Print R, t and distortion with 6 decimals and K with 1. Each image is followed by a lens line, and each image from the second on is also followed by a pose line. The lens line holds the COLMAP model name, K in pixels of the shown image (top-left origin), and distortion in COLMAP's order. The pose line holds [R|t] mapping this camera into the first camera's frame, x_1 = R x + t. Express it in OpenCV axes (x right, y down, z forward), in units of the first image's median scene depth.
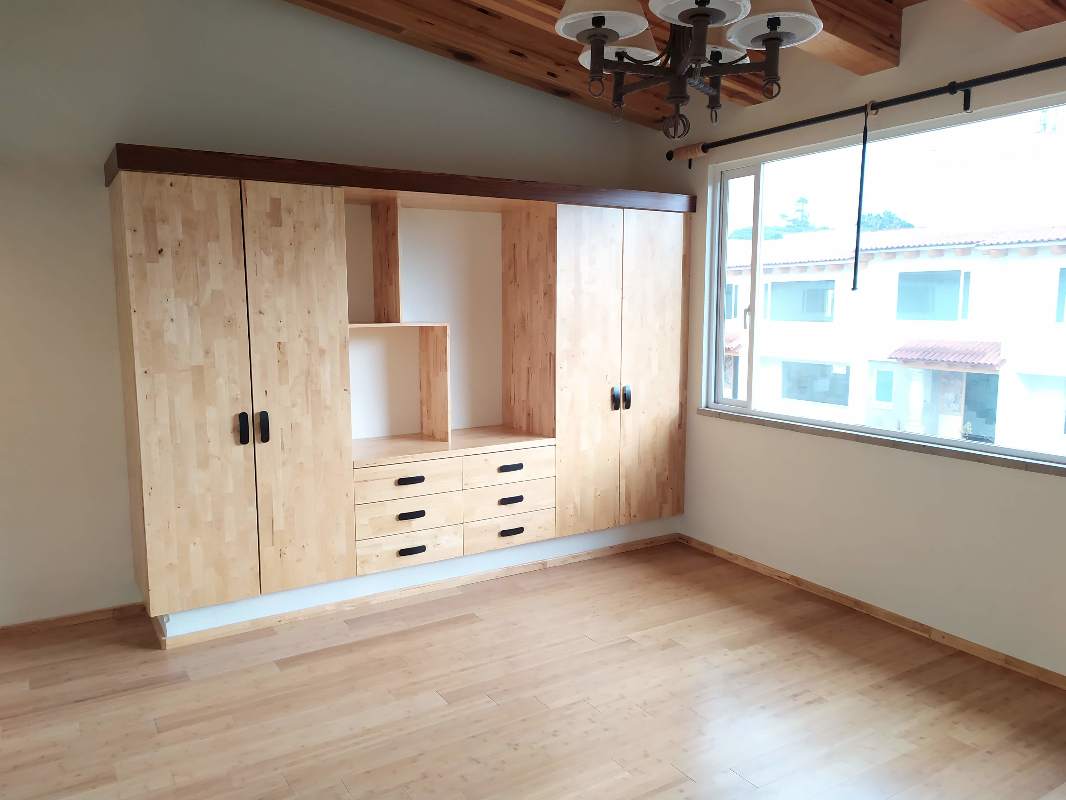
lens RADIAL K [[788.3, 0, 537.6], [0, 788.3, 403.8], [0, 0, 1]] dist [0.007884, 0.000734]
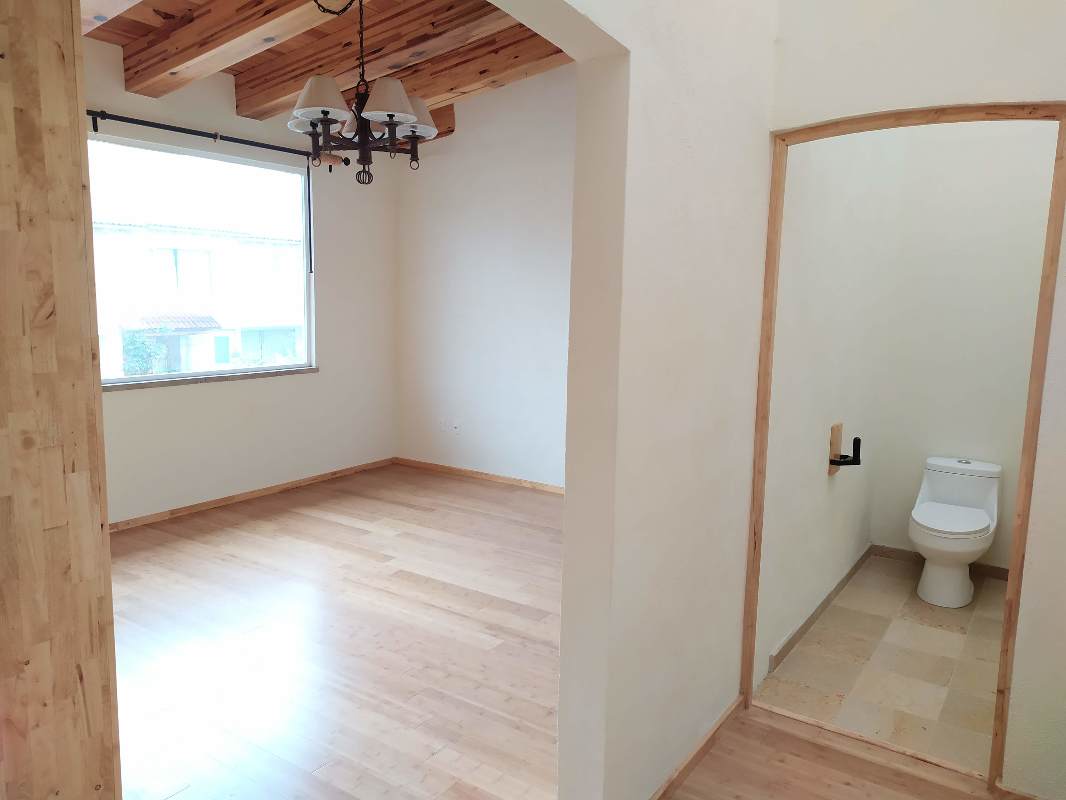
lens RADIAL K [[788.3, 0, 537.6], [0, 788.3, 403.8], [0, 0, 1]] dist [0.007884, 0.000734]
pose [[-0.413522, -0.141051, 0.899502, -1.130980], [0.087611, 0.977179, 0.193508, -0.125512], [-0.906269, 0.158826, -0.391728, 1.000368]]
